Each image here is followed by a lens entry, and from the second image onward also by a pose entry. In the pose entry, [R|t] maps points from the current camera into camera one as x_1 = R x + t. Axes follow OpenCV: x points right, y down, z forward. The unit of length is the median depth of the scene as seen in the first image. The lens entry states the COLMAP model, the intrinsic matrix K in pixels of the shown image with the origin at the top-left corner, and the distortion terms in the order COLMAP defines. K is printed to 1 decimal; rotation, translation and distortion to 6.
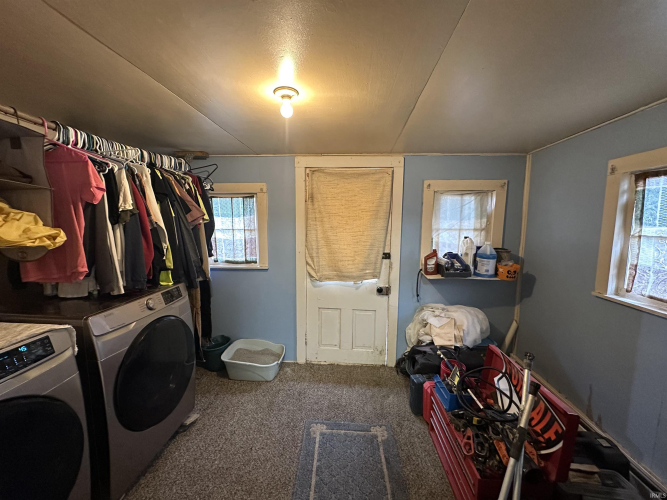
lens RADIAL K [[266.0, 0, 332.6], [0, 266.0, 250.9], [0, 0, 1]] dist [0.000368, 0.000431]
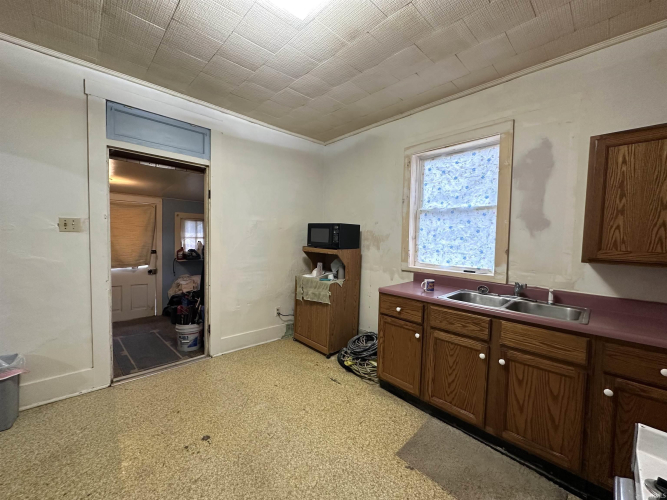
lens RADIAL K [[266.0, 0, 332.6], [0, 266.0, 250.2], [0, 0, 1]] dist [0.000368, 0.000431]
pose [[0.685705, -0.023222, 0.727509, -0.281260], [0.063824, 0.997559, -0.028314, 0.138039], [-0.725076, 0.065848, 0.685514, -1.129769]]
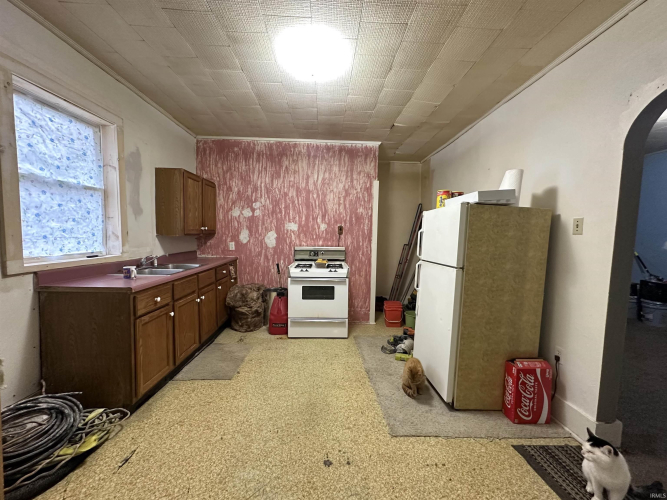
lens RADIAL K [[266.0, 0, 335.0], [0, 266.0, 250.1], [0, 0, 1]] dist [0.000368, 0.000431]
pose [[-0.995510, -0.015493, -0.093379, 0.189479], [-0.032543, 0.982397, 0.183947, -0.055078], [0.088886, 0.186160, -0.978491, 0.731815]]
